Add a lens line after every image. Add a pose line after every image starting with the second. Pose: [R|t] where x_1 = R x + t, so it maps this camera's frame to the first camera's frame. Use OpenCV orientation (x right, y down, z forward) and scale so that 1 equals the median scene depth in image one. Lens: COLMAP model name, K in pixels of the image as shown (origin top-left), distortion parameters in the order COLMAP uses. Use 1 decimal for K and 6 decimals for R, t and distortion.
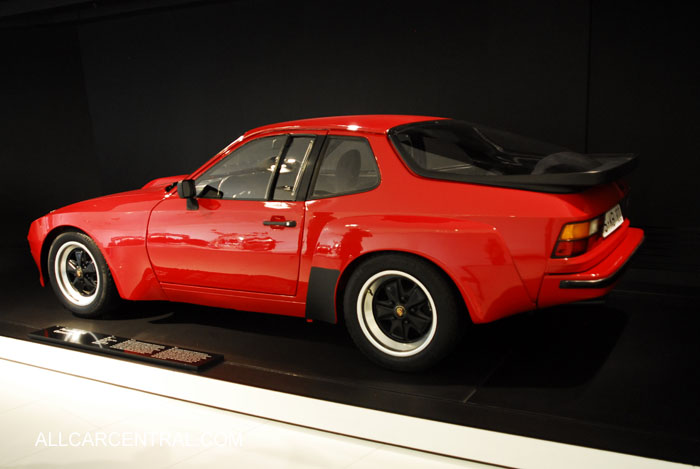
lens RADIAL K [[721.9, 0, 350.4], [0, 721.9, 238.0], [0, 0, 1]] dist [-0.104762, 0.000000]
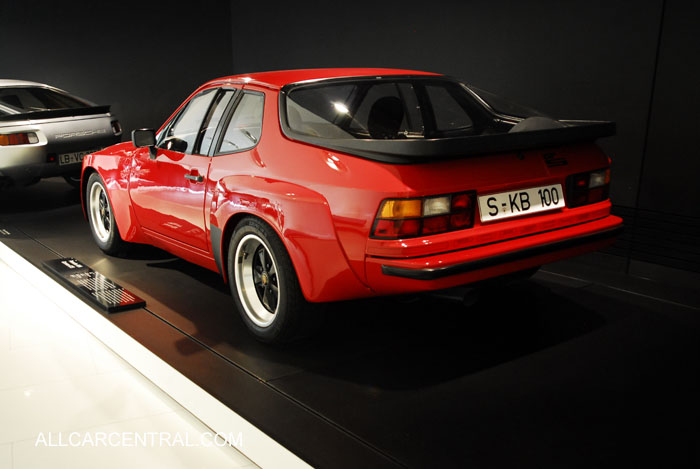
lens RADIAL K [[790.3, 0, 348.8], [0, 790.3, 231.1], [0, 0, 1]] dist [-0.018451, 0.000000]
pose [[0.887168, 0.101389, -0.450169, 0.659109], [-0.082300, 0.994687, 0.061836, -0.035246], [0.454047, -0.017810, 0.890800, 0.138181]]
